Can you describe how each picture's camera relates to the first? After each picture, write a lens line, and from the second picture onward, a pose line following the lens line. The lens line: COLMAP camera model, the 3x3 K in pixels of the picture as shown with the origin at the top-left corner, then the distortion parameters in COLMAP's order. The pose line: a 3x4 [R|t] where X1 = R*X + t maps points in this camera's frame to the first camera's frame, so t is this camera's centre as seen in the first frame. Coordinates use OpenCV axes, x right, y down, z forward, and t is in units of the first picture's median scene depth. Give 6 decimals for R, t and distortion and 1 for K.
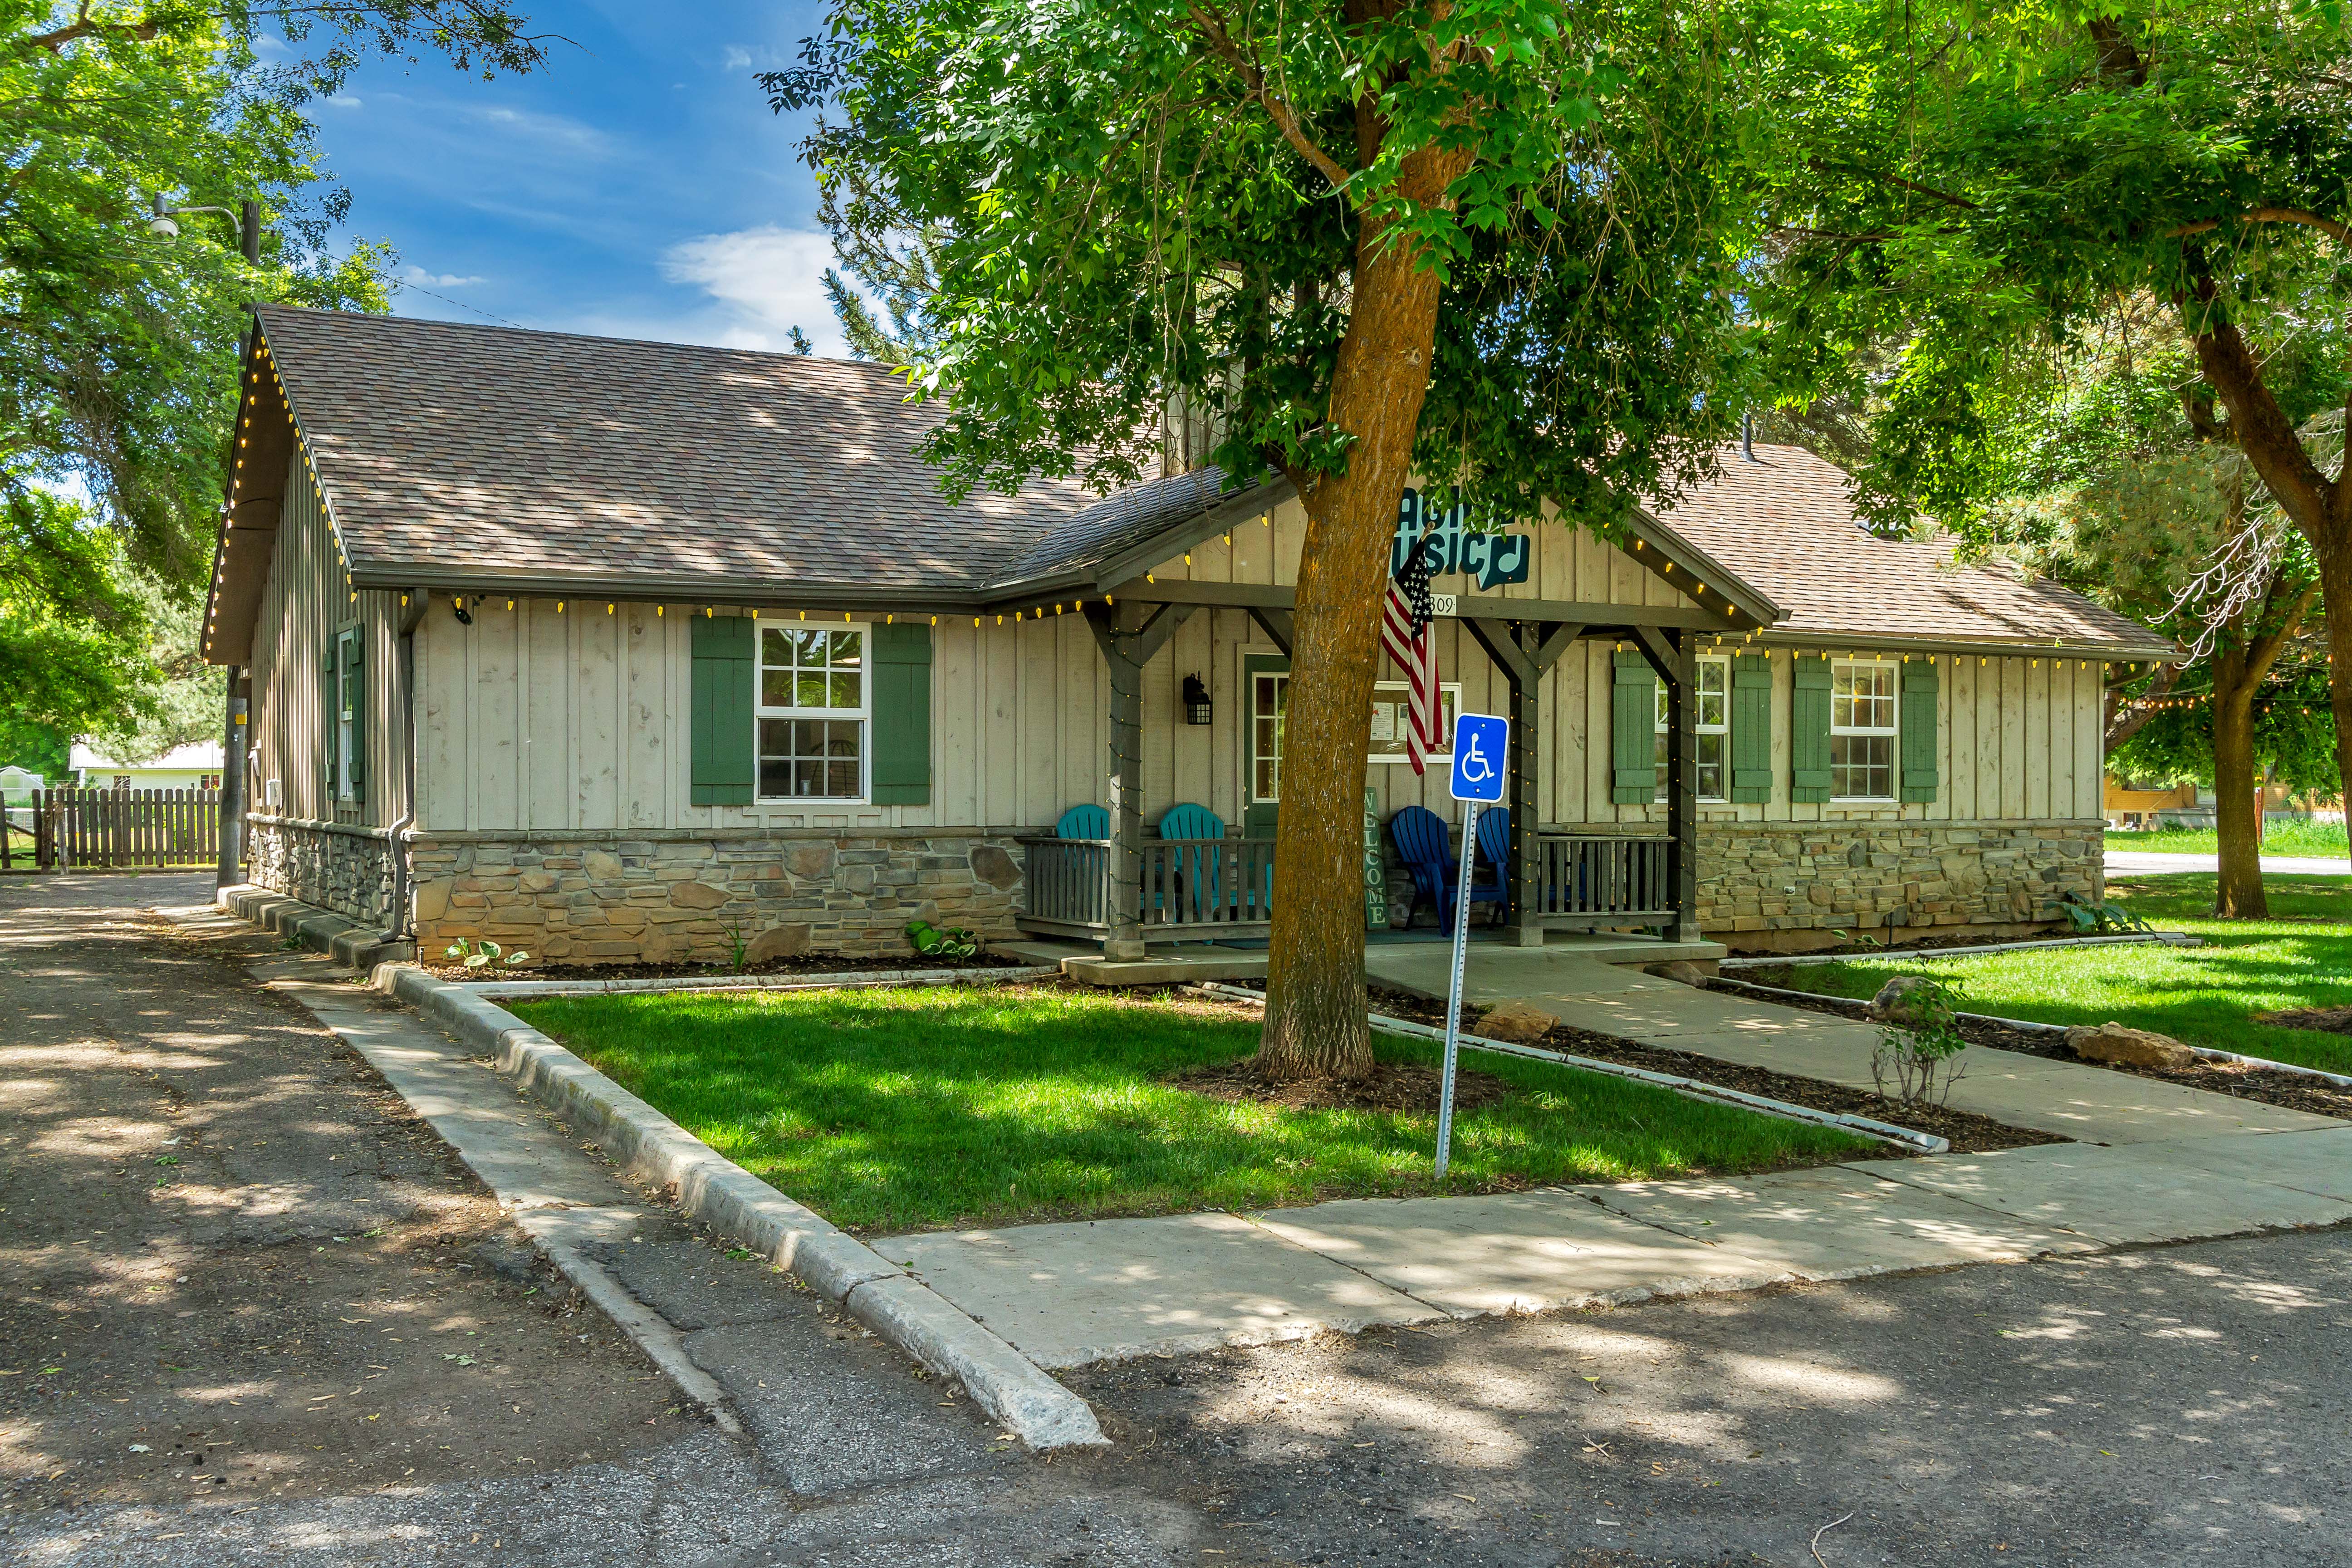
lens RADIAL K [[2363.1, 0, 1181.8], [0, 2363.1, 796.7], [0, 0, 1]] dist [-0.012807, 0.000000]
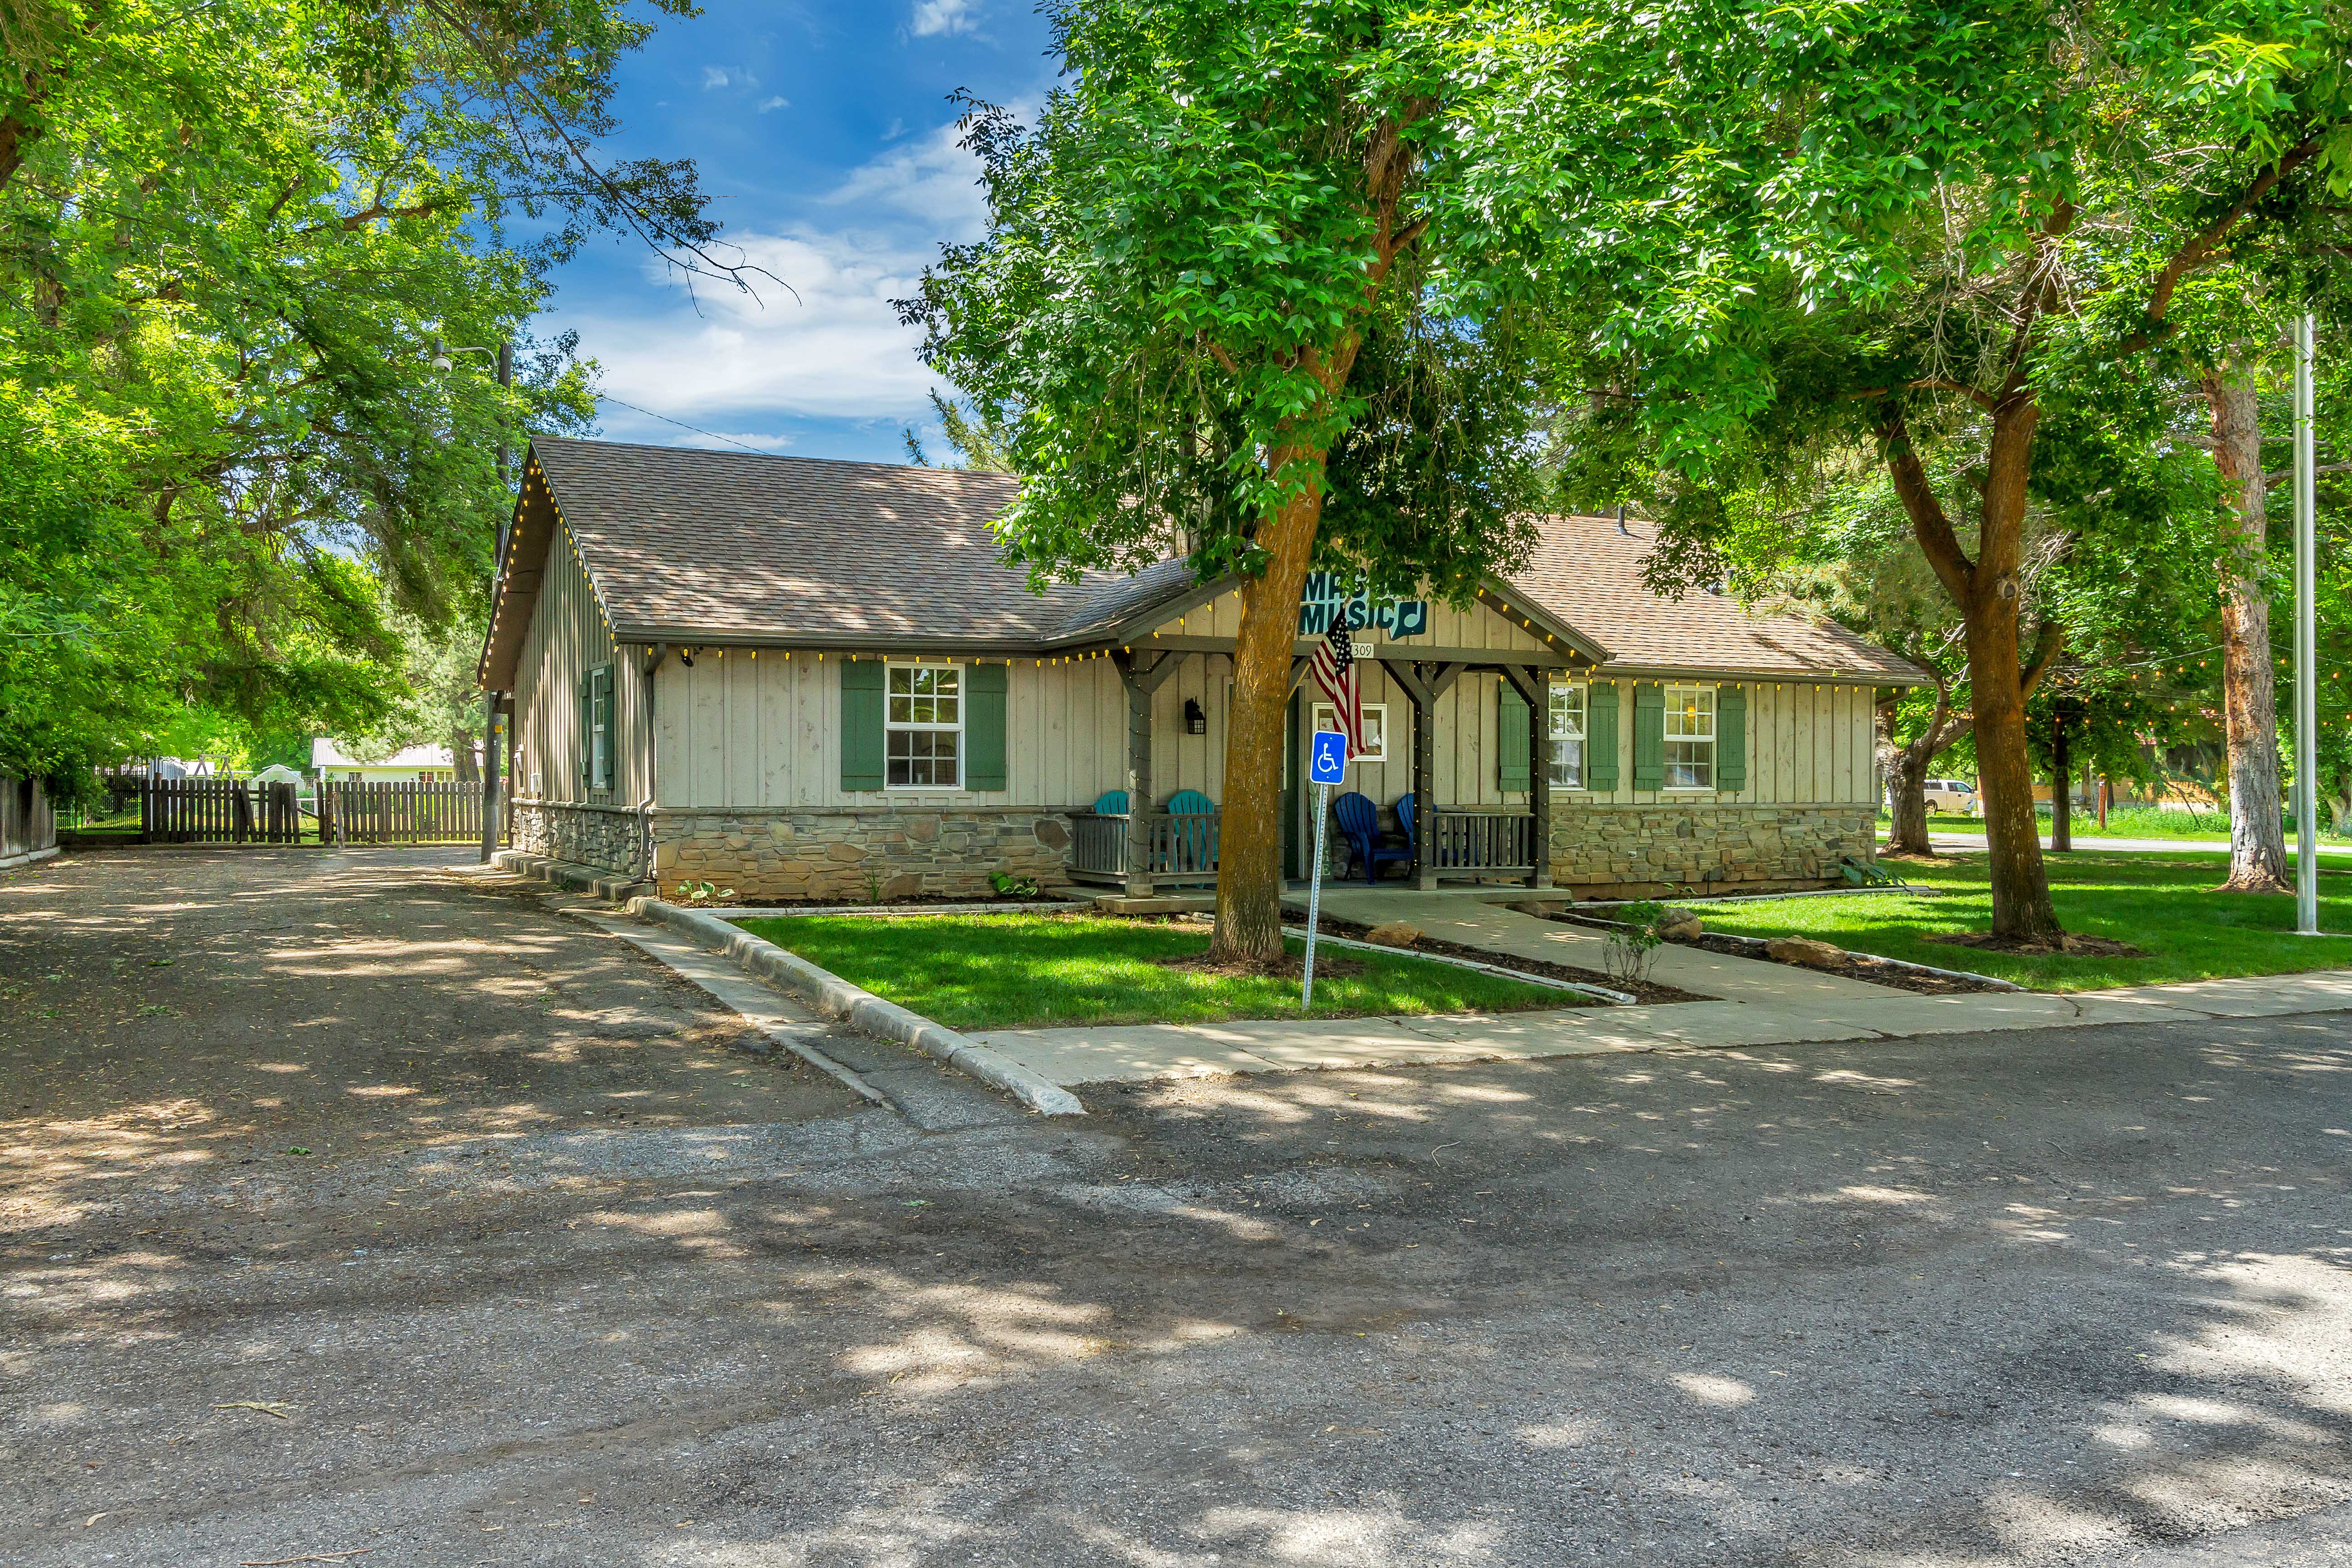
lens RADIAL K [[2011.4, 0, 1173.5], [0, 2011.4, 766.7], [0, 0, 1]] dist [-0.040036, 0.000610]
pose [[0.999619, 0.000052, -0.027611, 0.029546], [-0.000381, 0.999929, -0.011904, 0.003724], [0.027608, 0.011910, 0.999548, -0.223085]]
